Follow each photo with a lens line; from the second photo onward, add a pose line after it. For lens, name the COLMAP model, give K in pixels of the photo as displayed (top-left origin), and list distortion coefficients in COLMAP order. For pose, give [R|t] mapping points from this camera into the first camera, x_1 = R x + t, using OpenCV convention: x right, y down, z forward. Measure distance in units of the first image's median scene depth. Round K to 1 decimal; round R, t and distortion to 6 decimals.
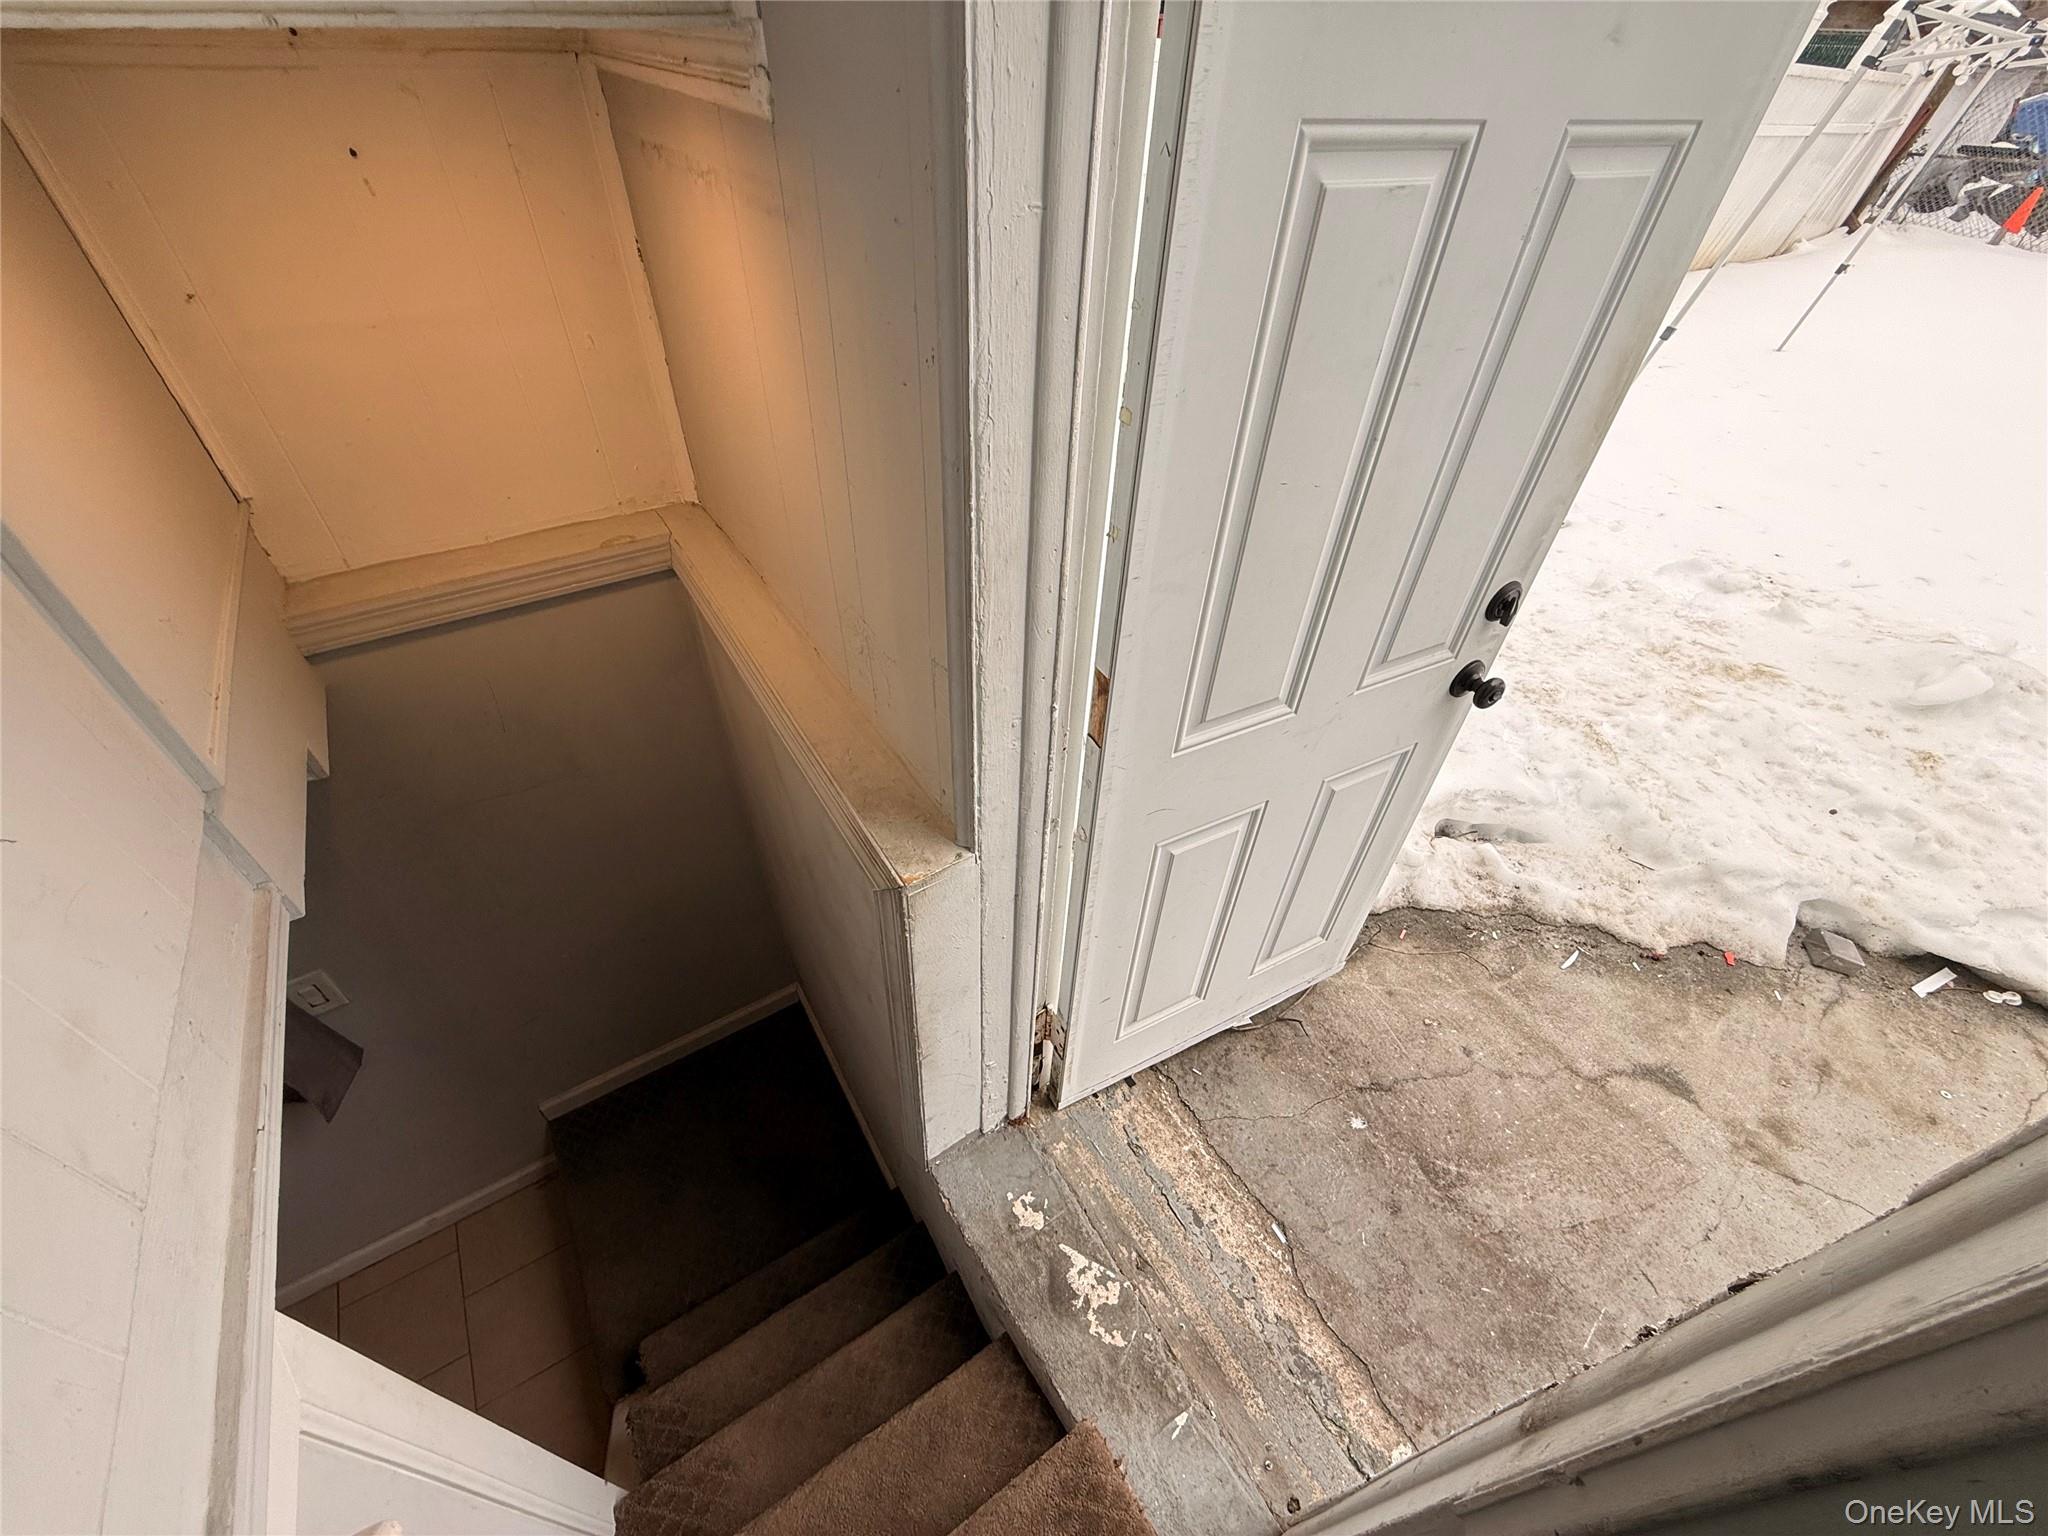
lens RADIAL K [[812.9, 0, 1022.4], [0, 812.9, 761.8], [0, 0, 1]] dist [-0.001922, 0.000049]
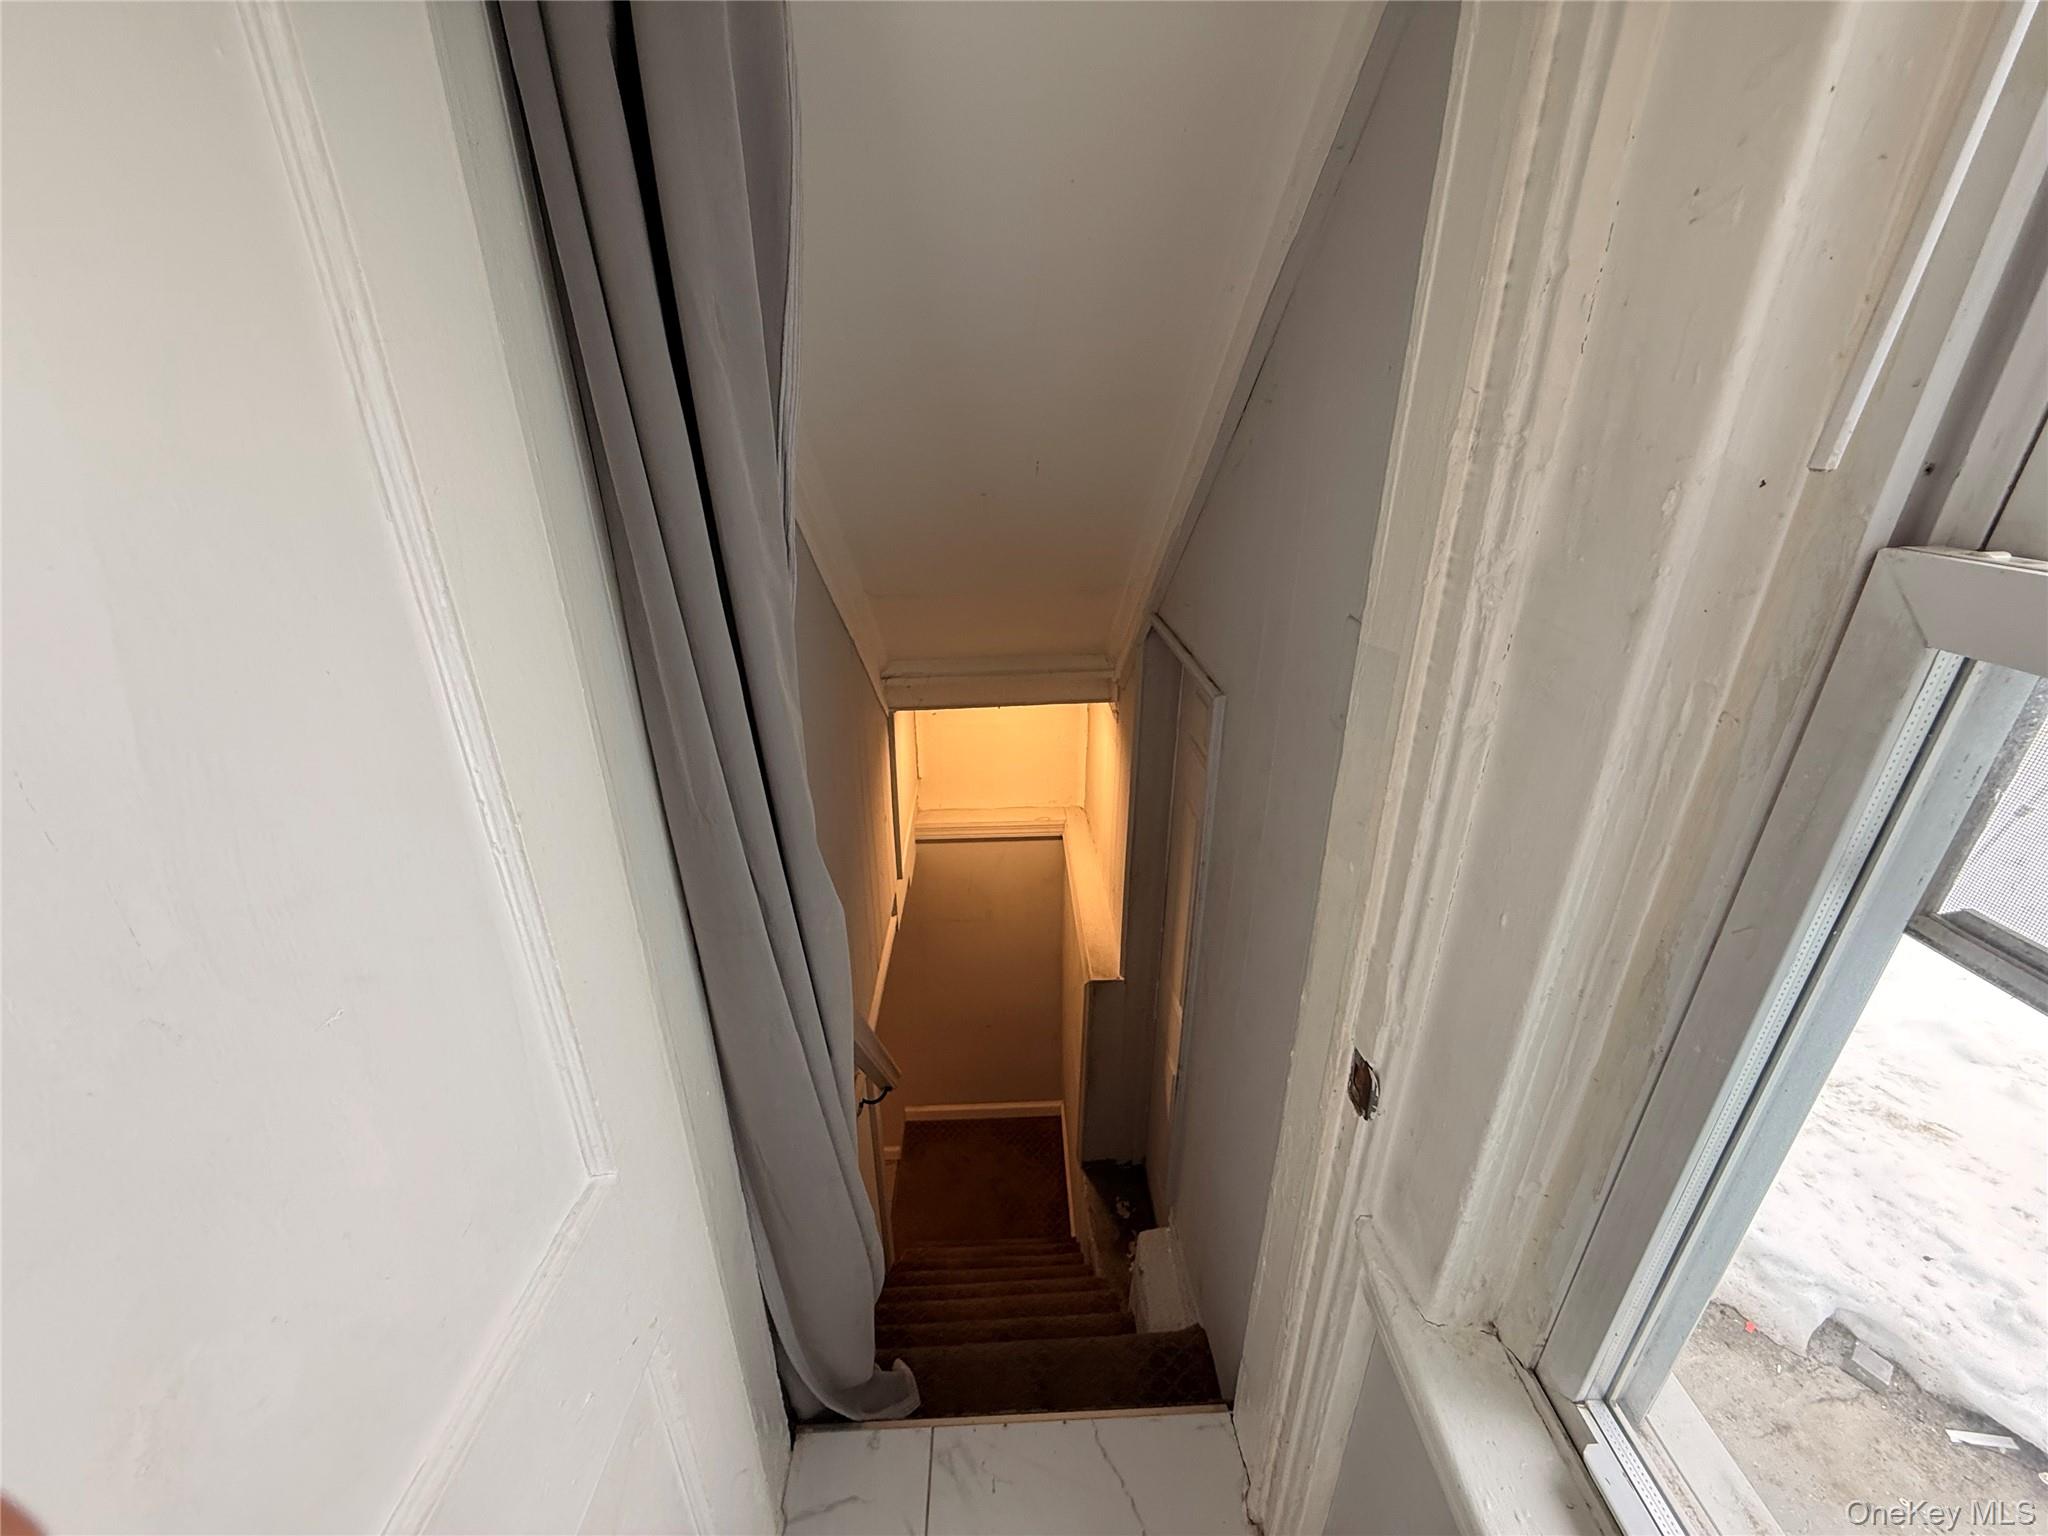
lens RADIAL K [[812.9, 0, 1025.2], [0, 812.9, 770.5], [0, 0, 1]] dist [-0.001922, 0.000049]
pose [[0.860860, 0.174666, -0.477925, 0.373130], [-0.314539, 0.920964, -0.229978, 0.096146], [0.399982, 0.348305, 0.847761, -0.709330]]
